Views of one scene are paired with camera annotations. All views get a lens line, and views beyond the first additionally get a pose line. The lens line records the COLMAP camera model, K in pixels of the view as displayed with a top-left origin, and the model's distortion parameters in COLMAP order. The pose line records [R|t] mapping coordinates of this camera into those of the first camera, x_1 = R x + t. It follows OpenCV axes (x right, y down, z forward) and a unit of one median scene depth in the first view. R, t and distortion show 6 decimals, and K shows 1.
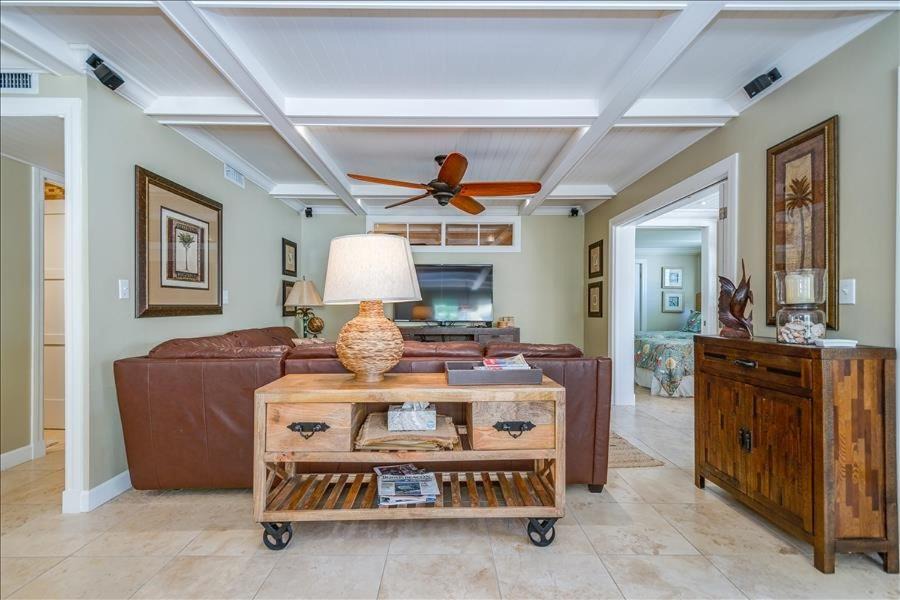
lens RADIAL K [[398.0, 0, 456.0], [0, 398.0, 304.1], [0, 0, 1]] dist [0.019571, -0.007081]
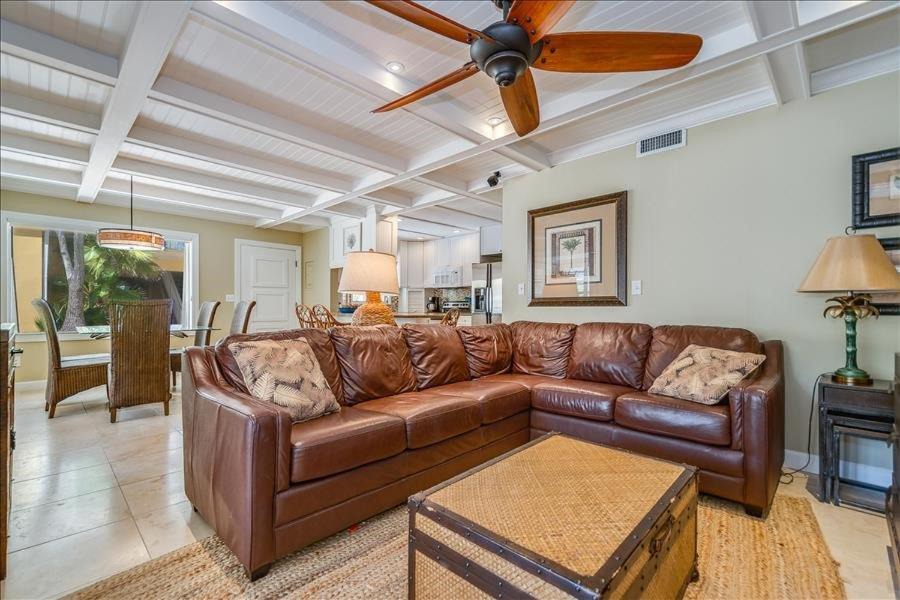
lens RADIAL K [[398.0, 0, 445.3], [0, 398.0, 306.5], [0, 0, 1]] dist [0.019571, -0.007081]
pose [[-0.721037, -0.003986, -0.692885, 0.571020], [-0.000631, 0.999987, -0.005095, 0.046323], [0.692896, -0.003237, -0.721030, 2.019112]]
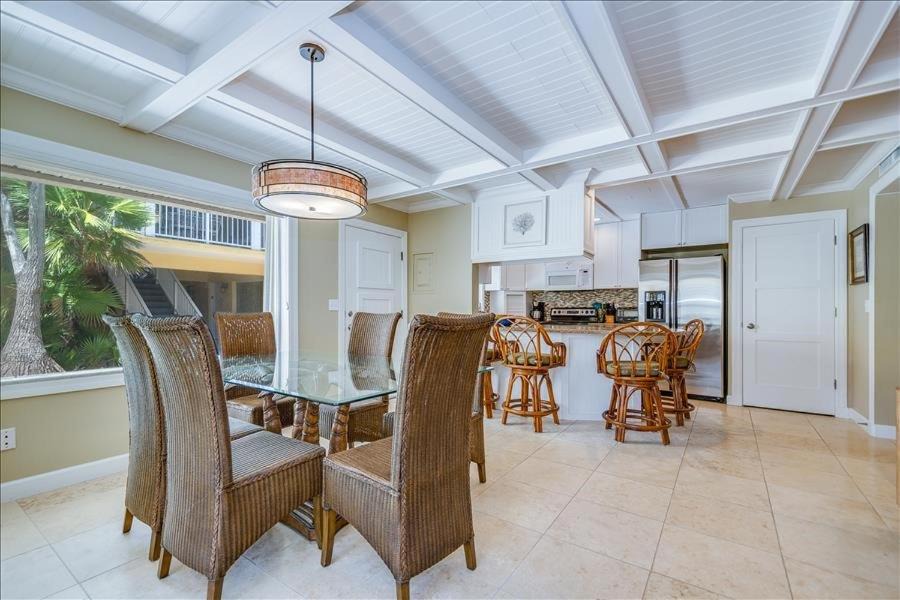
lens RADIAL K [[397.1, 0, 447.8], [0, 397.1, 309.1], [0, 0, 1]] dist [0.007979, -0.002243]
pose [[-0.592572, -0.002698, -0.805513, 0.869387], [0.001600, 0.999988, -0.004526, 0.003495], [0.805516, -0.003971, -0.592561, 0.493255]]
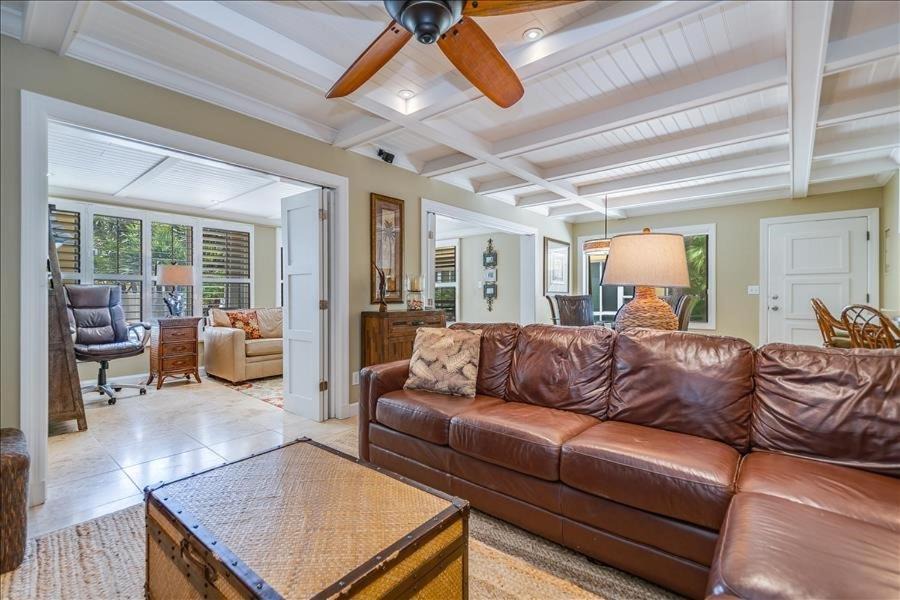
lens RADIAL K [[398.0, 0, 444.0], [0, 398.0, 296.0], [0, 0, 1]] dist [0.019571, -0.007081]
pose [[-0.744668, -0.000132, 0.667435, -0.489806], [-0.003152, 0.999990, -0.003320, 0.025506], [-0.667428, -0.004576, -0.744660, 1.999731]]
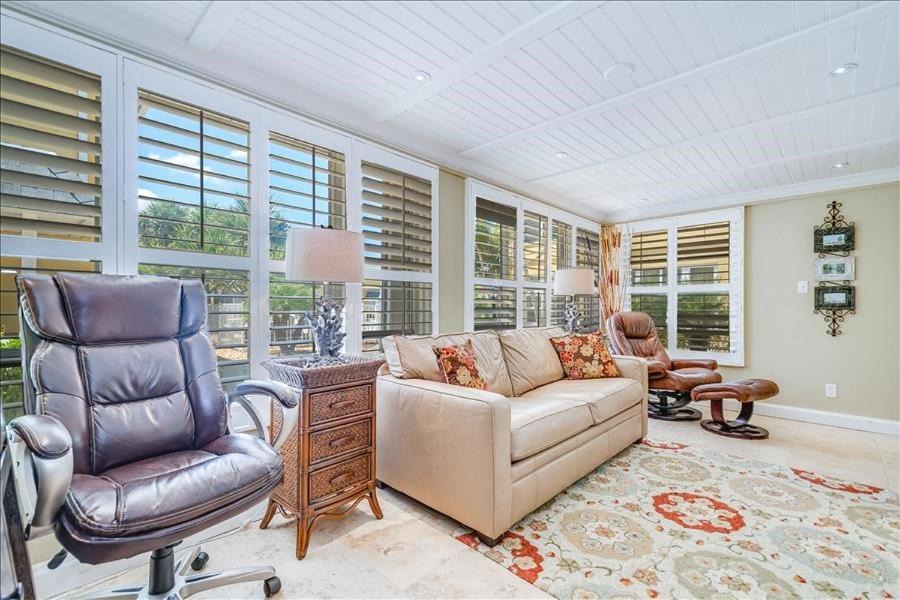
lens RADIAL K [[398.0, 0, 444.5], [0, 398.0, 306.5], [0, 0, 1]] dist [0.019571, -0.007081]
pose [[-0.698435, -0.002121, 0.715670, 1.134386], [-0.005371, 0.999983, -0.002278, 0.020480], [-0.715653, -0.005435, -0.698435, 1.796489]]
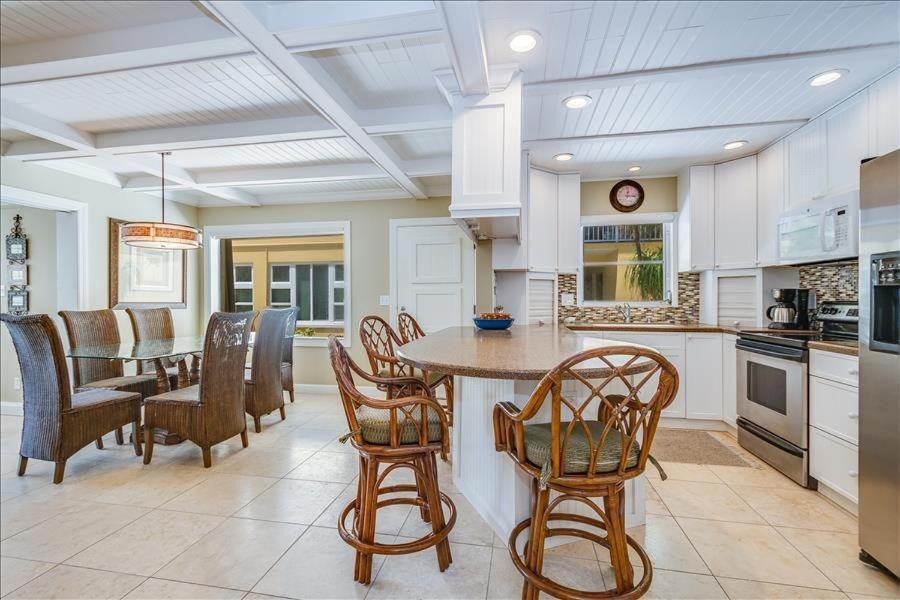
lens RADIAL K [[398.0, 0, 447.9], [0, 398.0, 298.1], [0, 0, 1]] dist [0.019571, -0.007081]
pose [[-0.977874, 0.002655, 0.209177, -1.012197], [0.001361, 0.999979, -0.006330, -0.021813], [-0.209190, -0.005905, -0.977857, 0.947363]]
